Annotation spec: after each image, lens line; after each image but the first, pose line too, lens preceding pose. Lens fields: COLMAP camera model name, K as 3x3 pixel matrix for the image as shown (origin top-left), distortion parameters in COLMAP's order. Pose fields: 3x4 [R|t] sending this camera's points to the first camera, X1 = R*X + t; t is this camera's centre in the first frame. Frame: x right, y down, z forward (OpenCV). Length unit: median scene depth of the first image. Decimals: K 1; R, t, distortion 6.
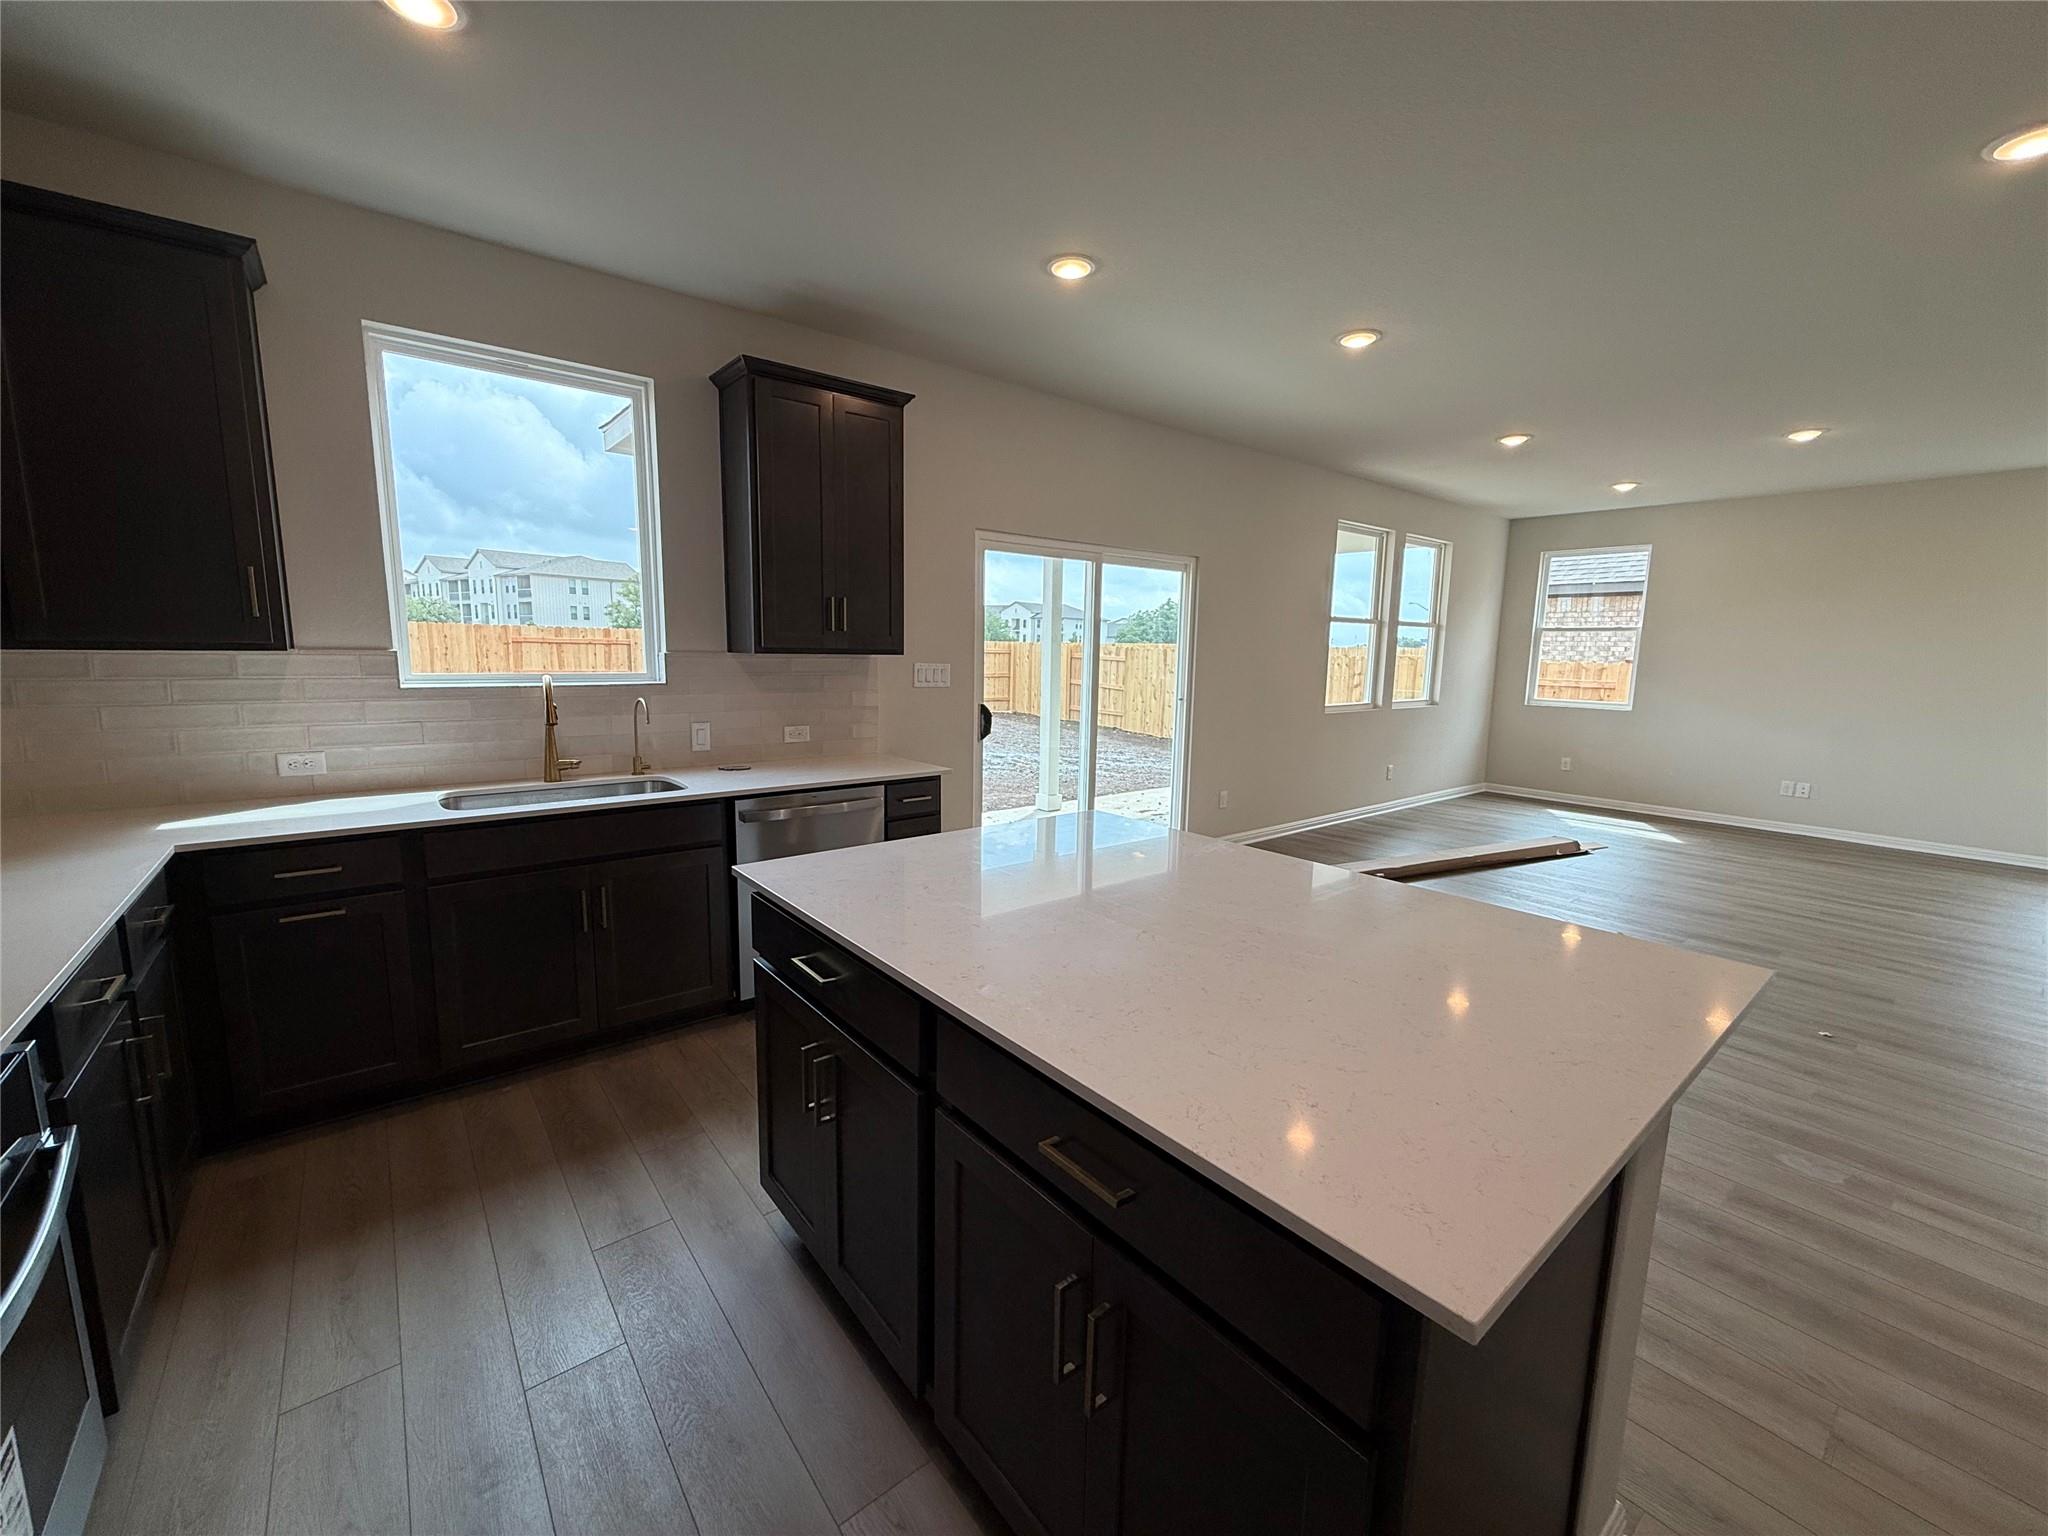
lens RADIAL K [[813.6, 0, 1016.4], [0, 813.6, 764.6], [0, 0, 1]] dist [-0.000441, 0.000400]
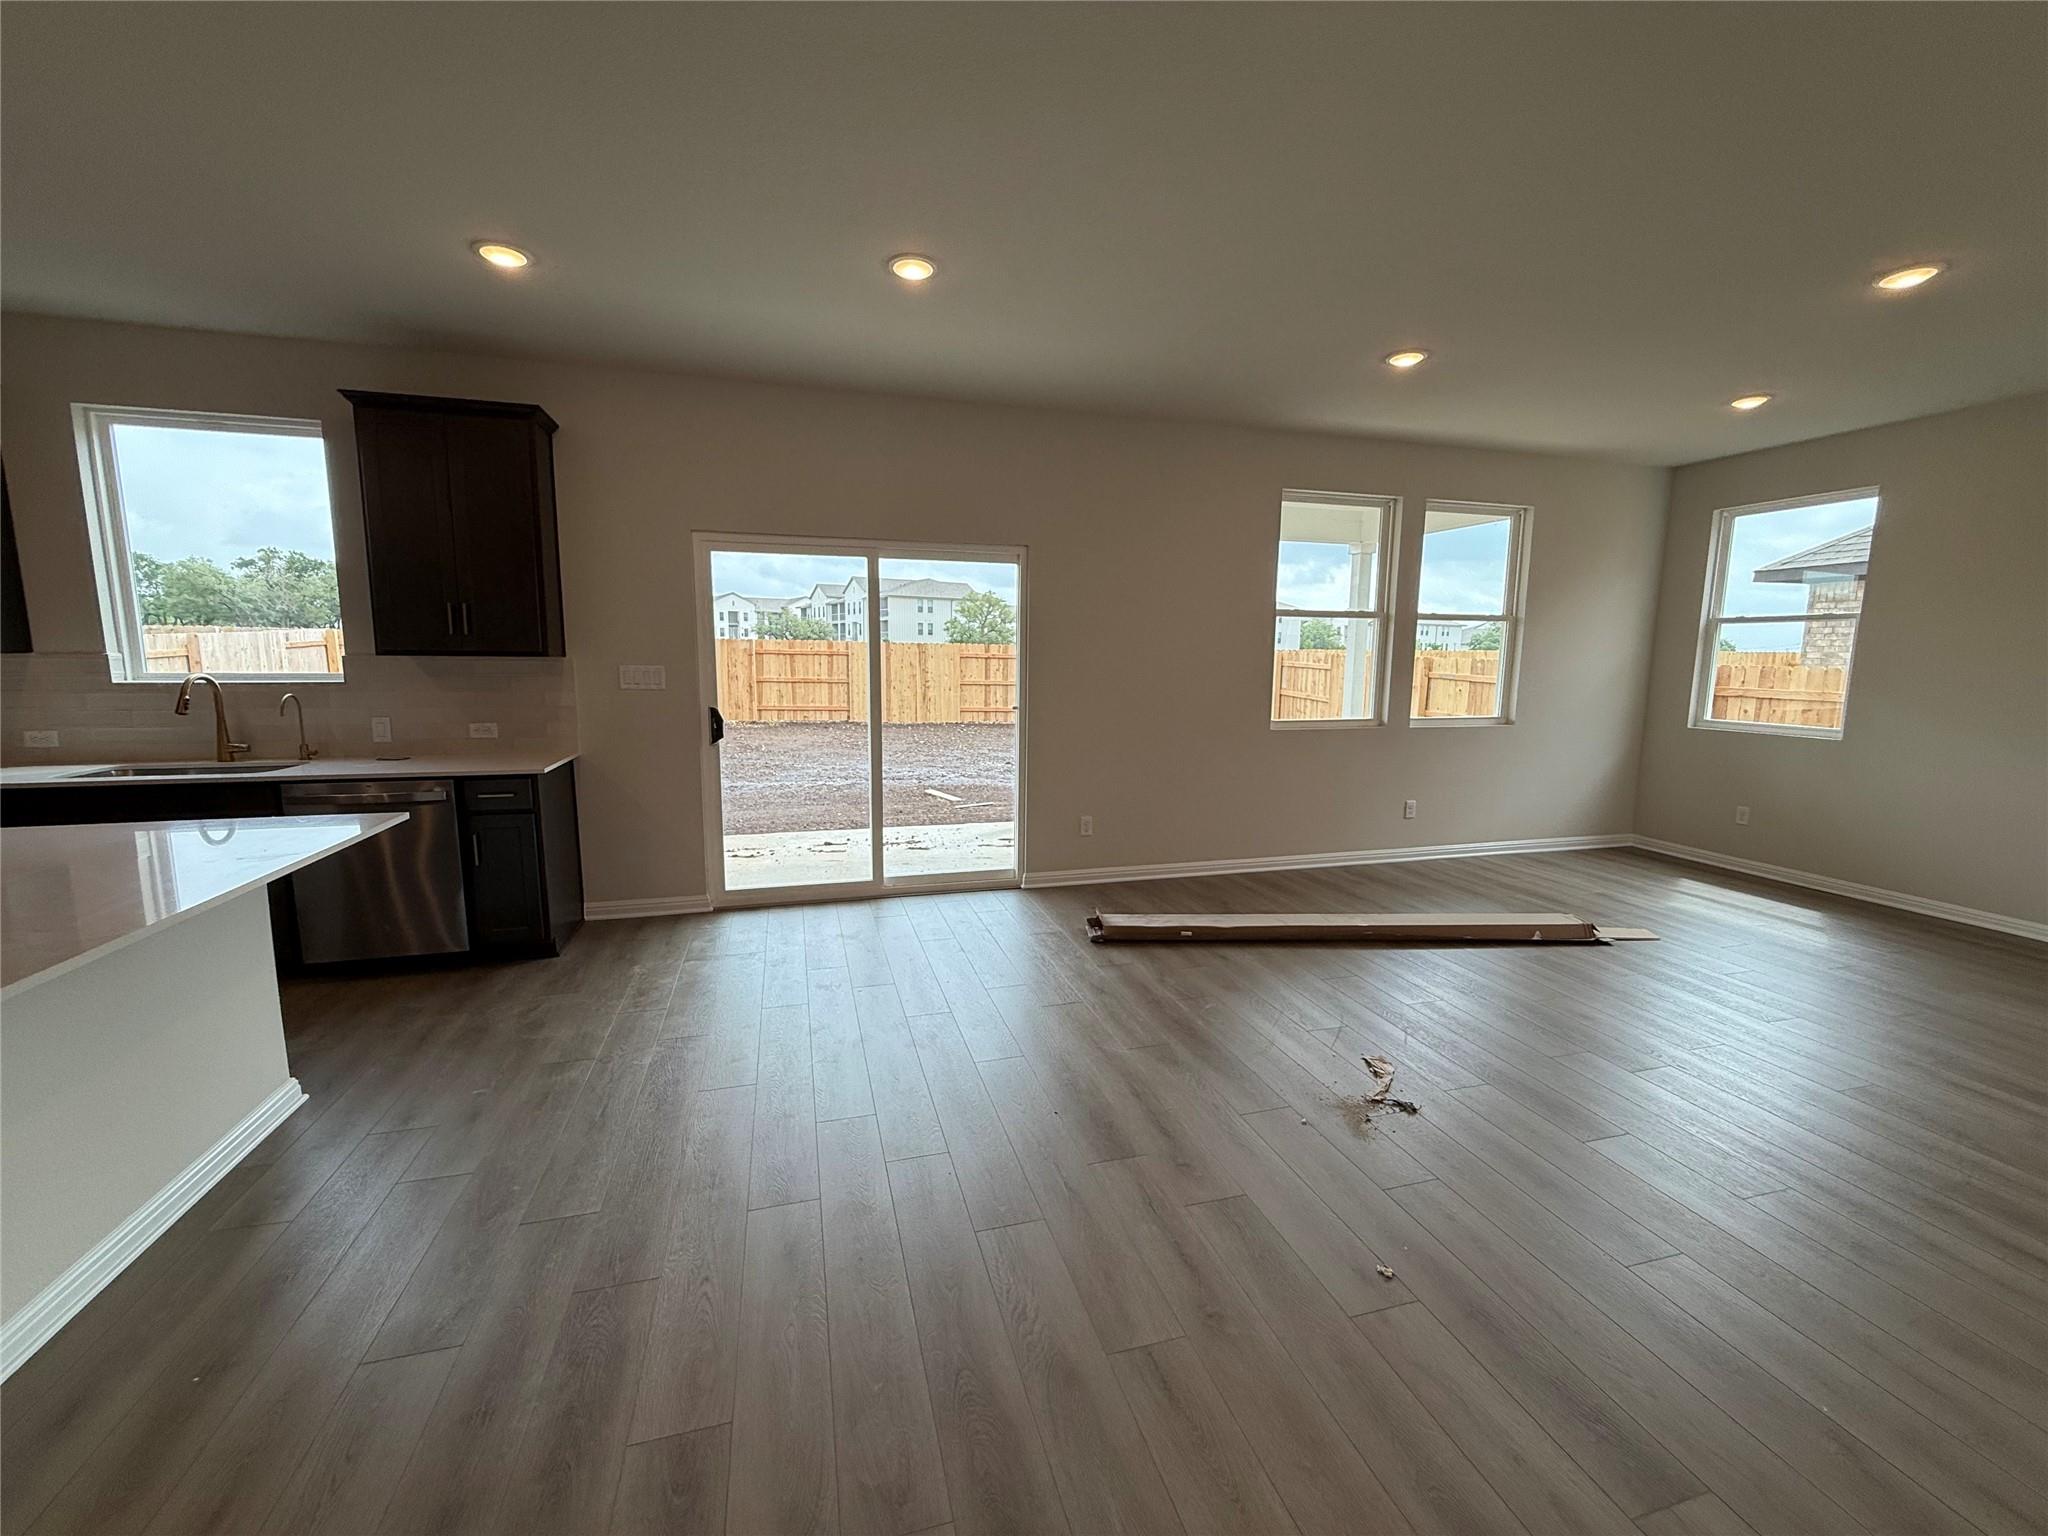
lens RADIAL K [[813.6, 0, 1015.3], [0, 813.6, 765.1], [0, 0, 1]] dist [-0.000441, 0.000400]
pose [[0.920592, 0.044756, -0.387952, 0.702515], [-0.049539, 0.998769, -0.002332, -0.020961], [0.387371, 0.021366, 0.921676, 0.241151]]
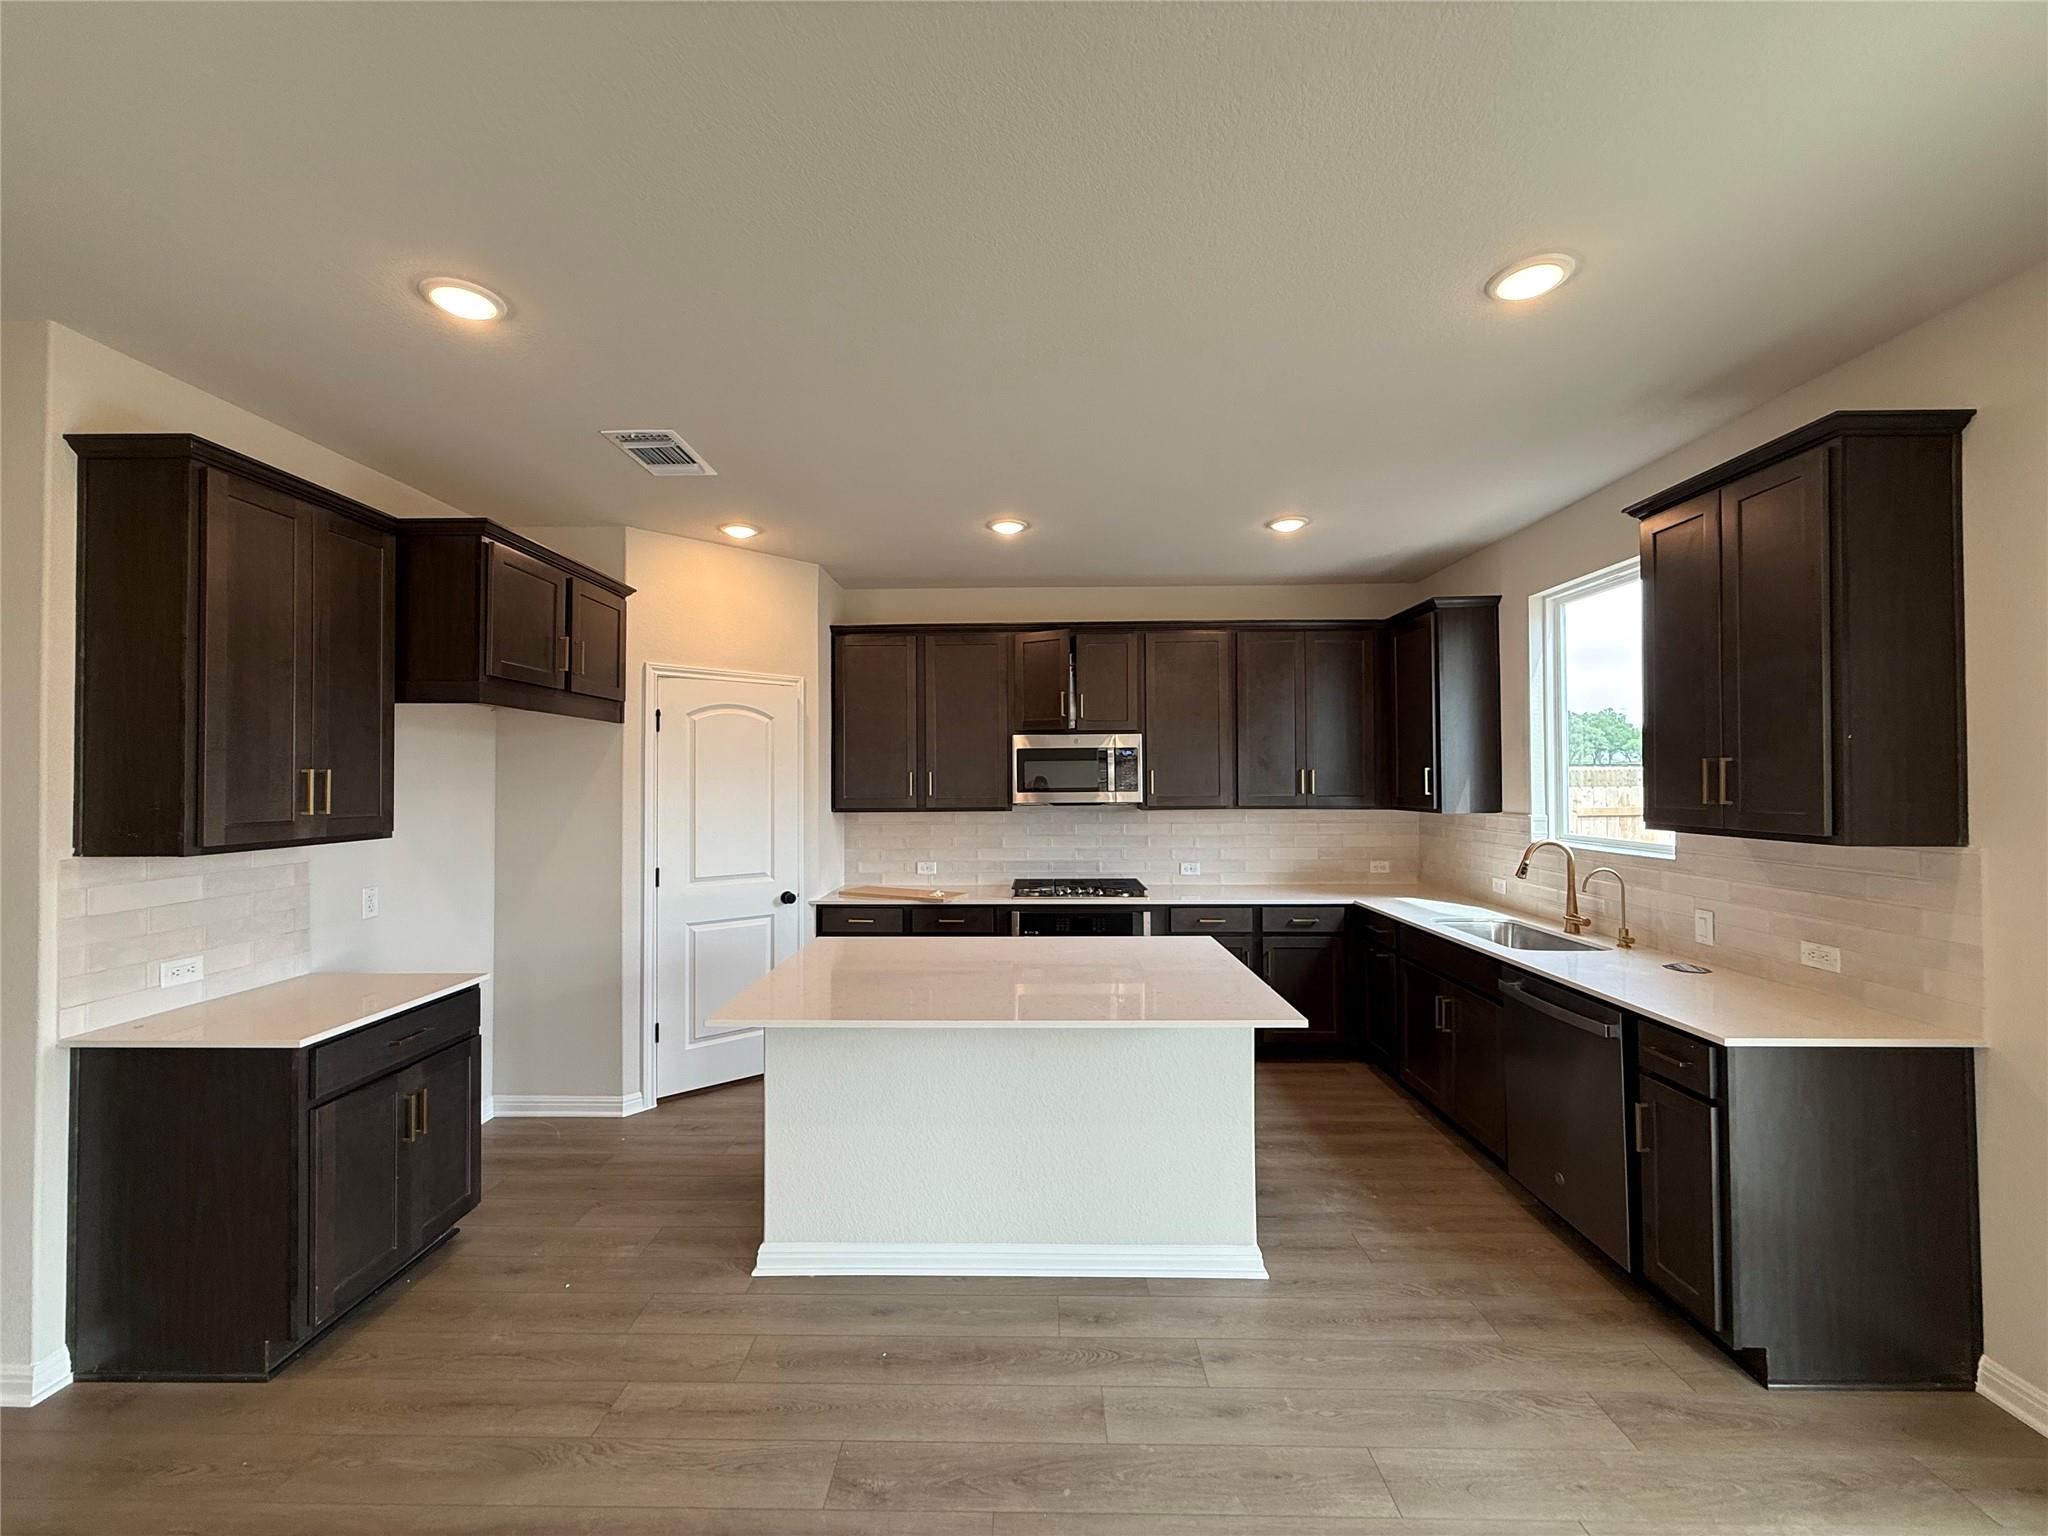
lens RADIAL K [[813.6, 0, 1017.7], [0, 813.6, 766.0], [0, 0, 1]] dist [-0.000441, 0.000400]
pose [[-0.639503, -0.027389, -0.768300, 0.579946], [-0.117805, 0.991054, 0.062726, -0.136417], [0.759709, 0.130623, -0.637009, 0.789267]]
